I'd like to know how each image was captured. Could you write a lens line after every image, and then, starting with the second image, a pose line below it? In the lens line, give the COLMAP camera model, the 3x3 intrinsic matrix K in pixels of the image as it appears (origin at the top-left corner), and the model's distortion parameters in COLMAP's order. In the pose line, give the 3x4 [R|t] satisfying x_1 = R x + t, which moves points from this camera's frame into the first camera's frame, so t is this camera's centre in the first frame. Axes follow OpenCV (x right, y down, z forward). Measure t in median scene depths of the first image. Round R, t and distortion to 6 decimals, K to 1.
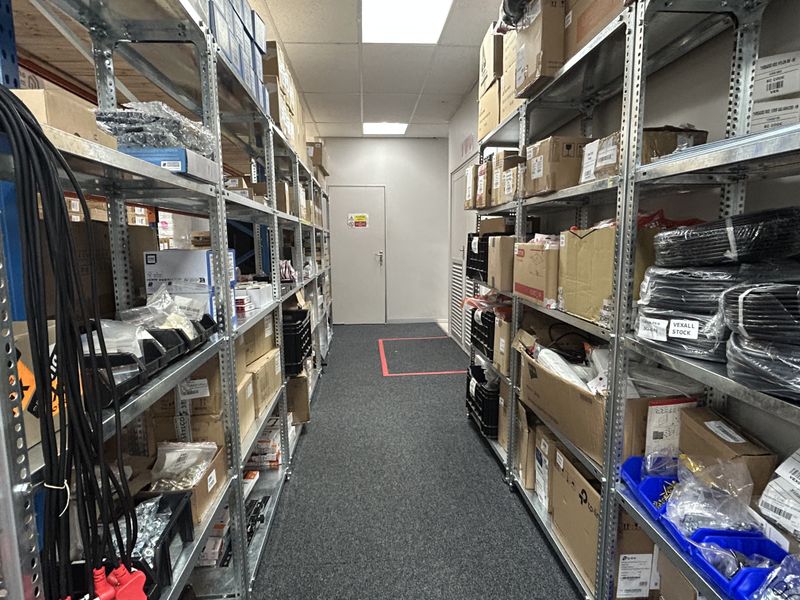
lens RADIAL K [[477.8, 0, 400.0], [0, 477.8, 300.0], [0, 0, 1]] dist [-0.002145, -0.000837]
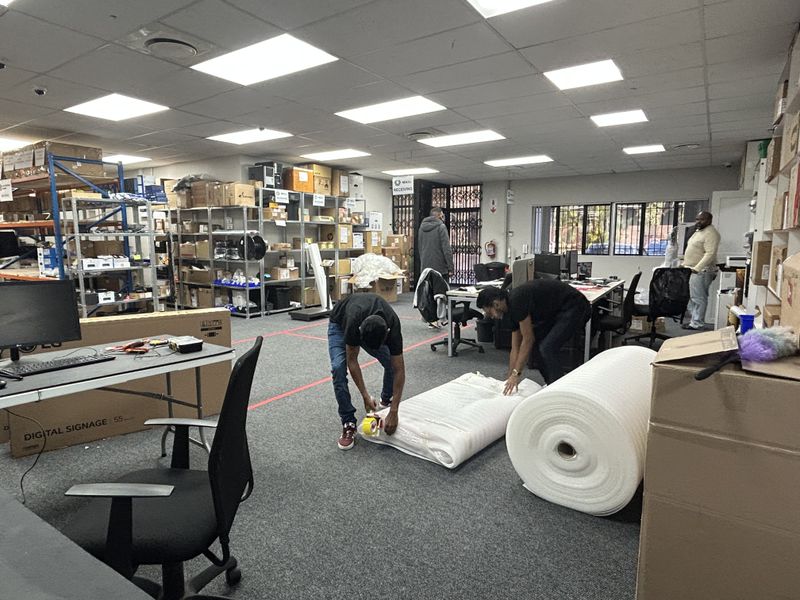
lens RADIAL K [[477.8, 0, 400.0], [0, 477.8, 300.0], [0, 0, 1]] dist [-0.002145, -0.000837]
pose [[0.619150, -0.094240, 0.779597, -2.986810], [0.094463, 0.994502, 0.045197, 0.567484], [-0.779570, 0.045660, 0.624648, -4.876516]]
